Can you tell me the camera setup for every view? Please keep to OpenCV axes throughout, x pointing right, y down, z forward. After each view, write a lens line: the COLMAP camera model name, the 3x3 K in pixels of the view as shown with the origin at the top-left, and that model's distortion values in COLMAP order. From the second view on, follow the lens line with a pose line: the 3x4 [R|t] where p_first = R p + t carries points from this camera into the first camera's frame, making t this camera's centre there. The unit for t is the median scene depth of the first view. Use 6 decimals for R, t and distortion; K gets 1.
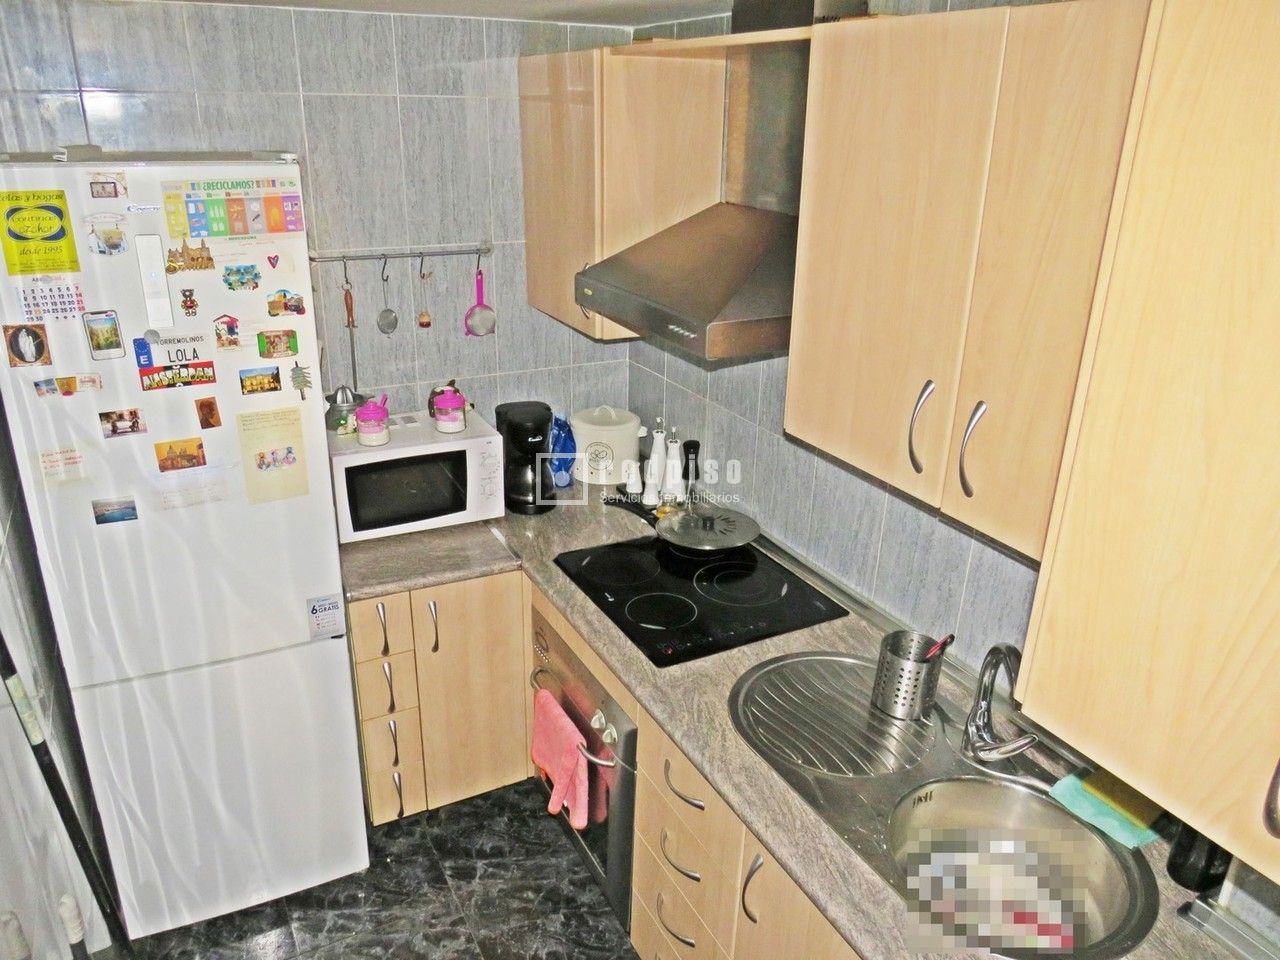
lens RADIAL K [[938.1, 0, 650.5], [0, 938.1, 481.7], [0, 0, 1]] dist [-0.023738, -0.004936]
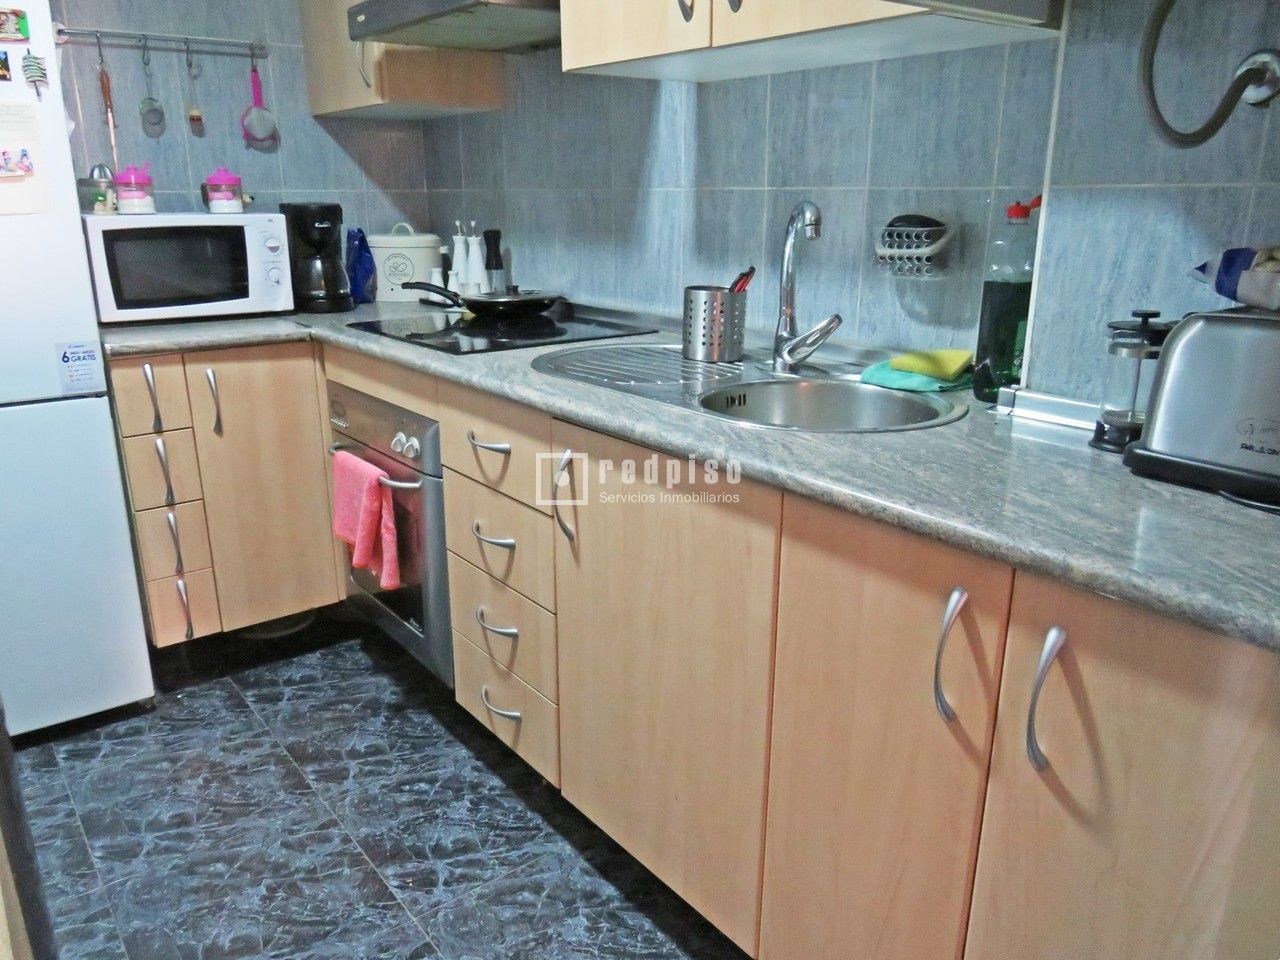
lens RADIAL K [[938.1, 0, 650.5], [0, 938.1, 481.7], [0, 0, 1]] dist [-0.023738, -0.004936]
pose [[0.983096, -0.076559, 0.166316, 0.028546], [0.090077, 0.993083, -0.075308, 0.353195], [-0.159400, 0.089016, 0.983193, 0.055209]]
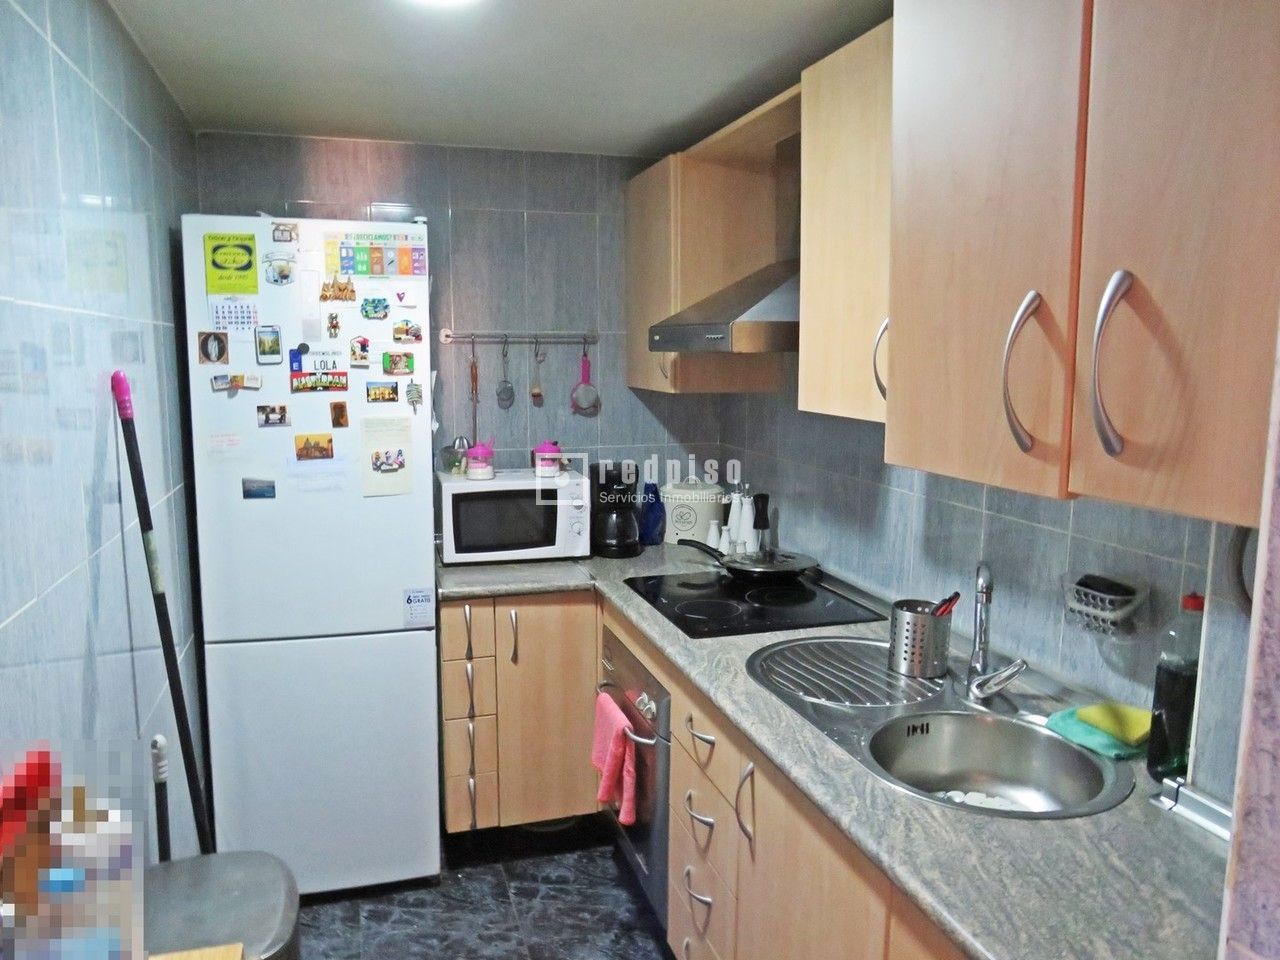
lens RADIAL K [[928.7, 0, 648.6], [0, 928.7, 480.1], [0, 0, 1]] dist [-0.027631, 0.007749]
pose [[0.981877, 0.004072, -0.189476, 0.139150], [-0.050166, 0.969693, -0.239122, 0.240760], [0.182759, 0.244293, 0.952323, -0.067207]]
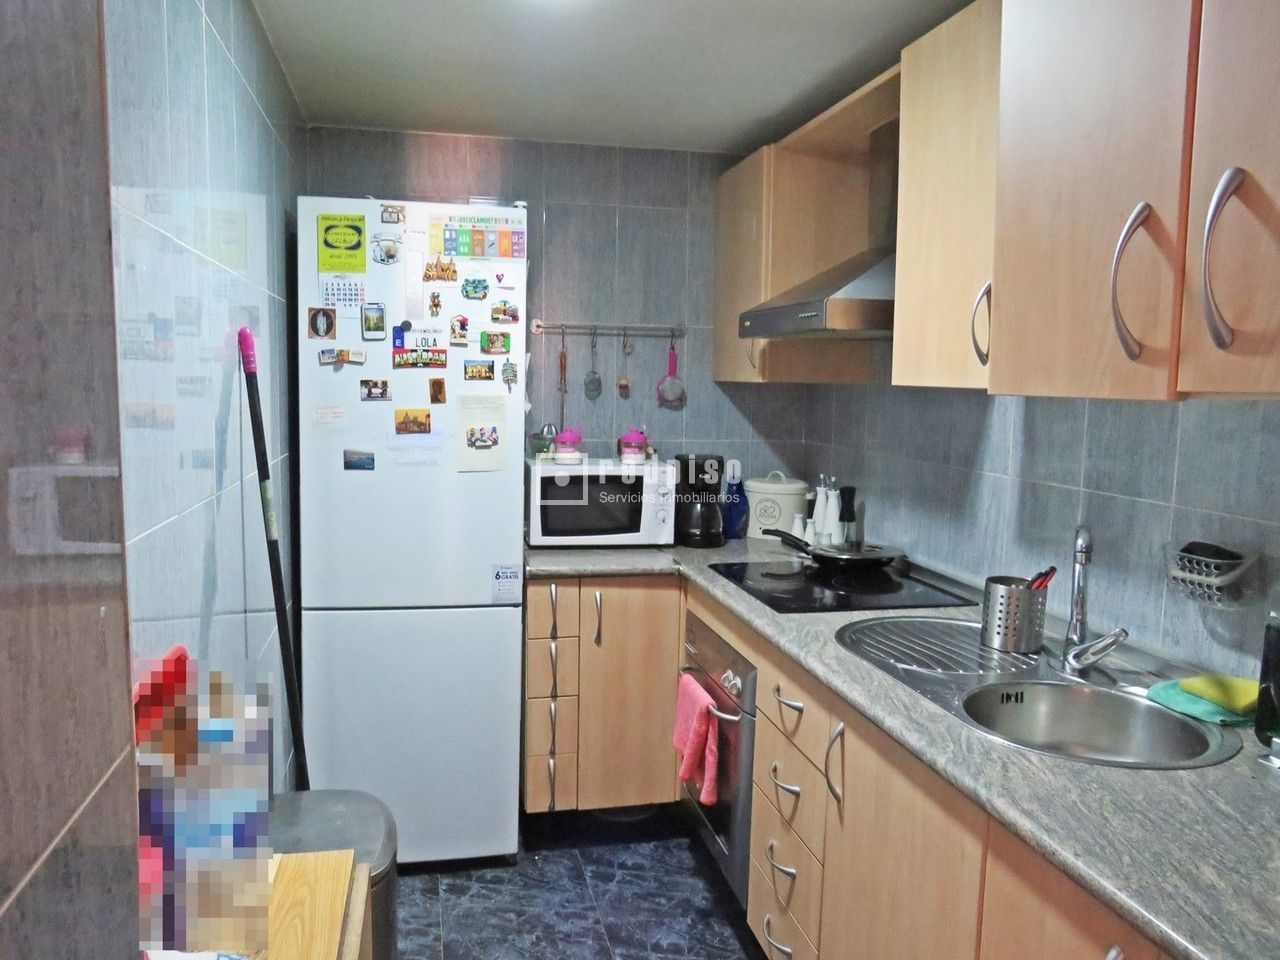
lens RADIAL K [[951.6, 0, 646.8], [0, 951.6, 481.4], [0, 0, 1]] dist [-0.025418, 0.015118]
pose [[0.964470, 0.020834, -0.263368, 0.126314], [-0.093340, 0.959467, -0.265914, 0.308660], [0.247153, 0.281049, 0.927322, -0.089265]]
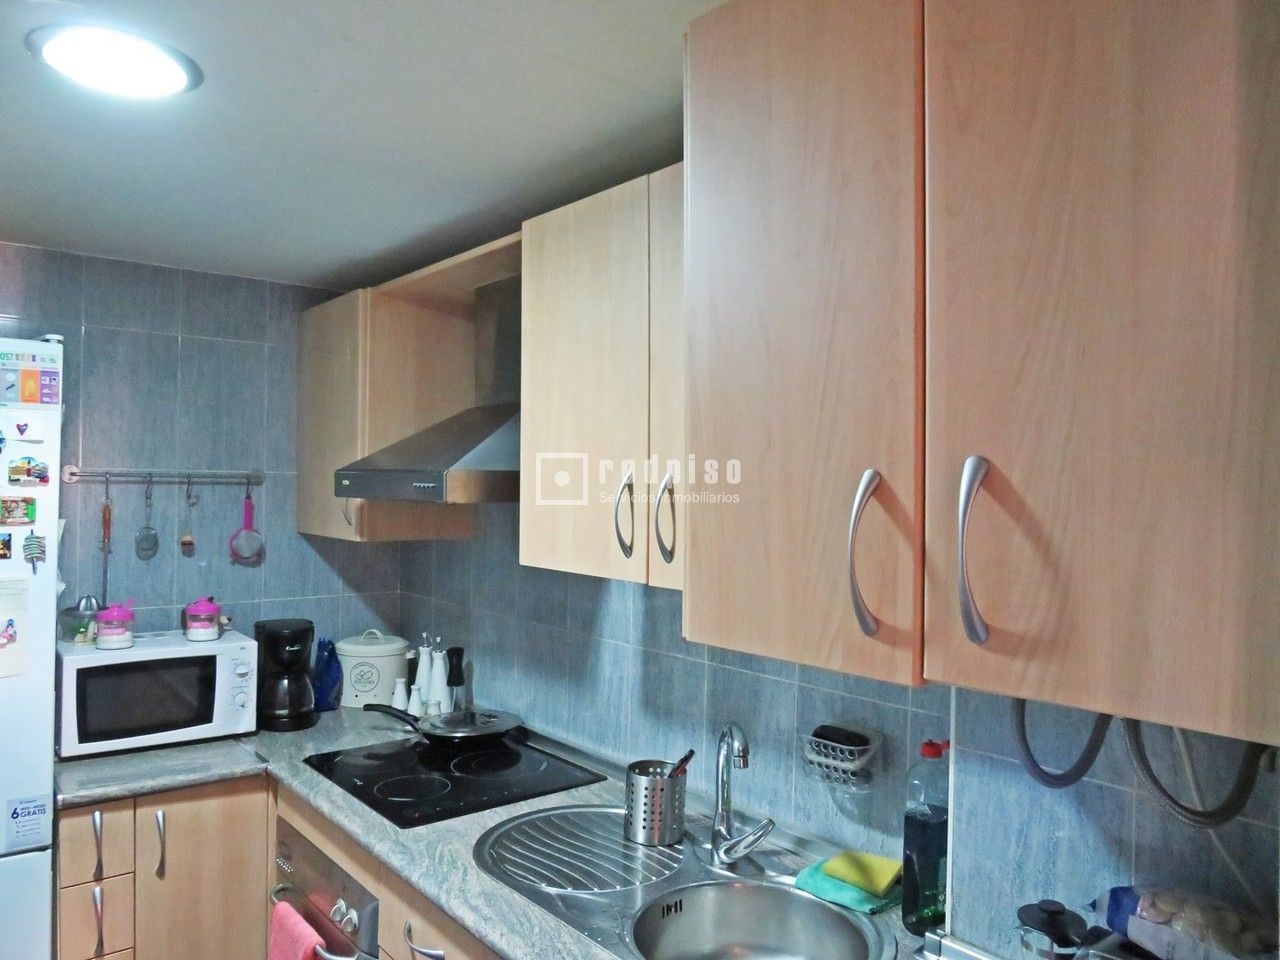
lens RADIAL K [[908.9, 0, 652.9], [0, 908.9, 478.6], [0, 0, 1]] dist [-0.025509, -0.008001]
pose [[0.978444, -0.007841, 0.206364, 0.060451], [0.084894, 0.926212, -0.367321, 0.195505], [-0.188257, 0.376922, 0.906912, -0.006623]]
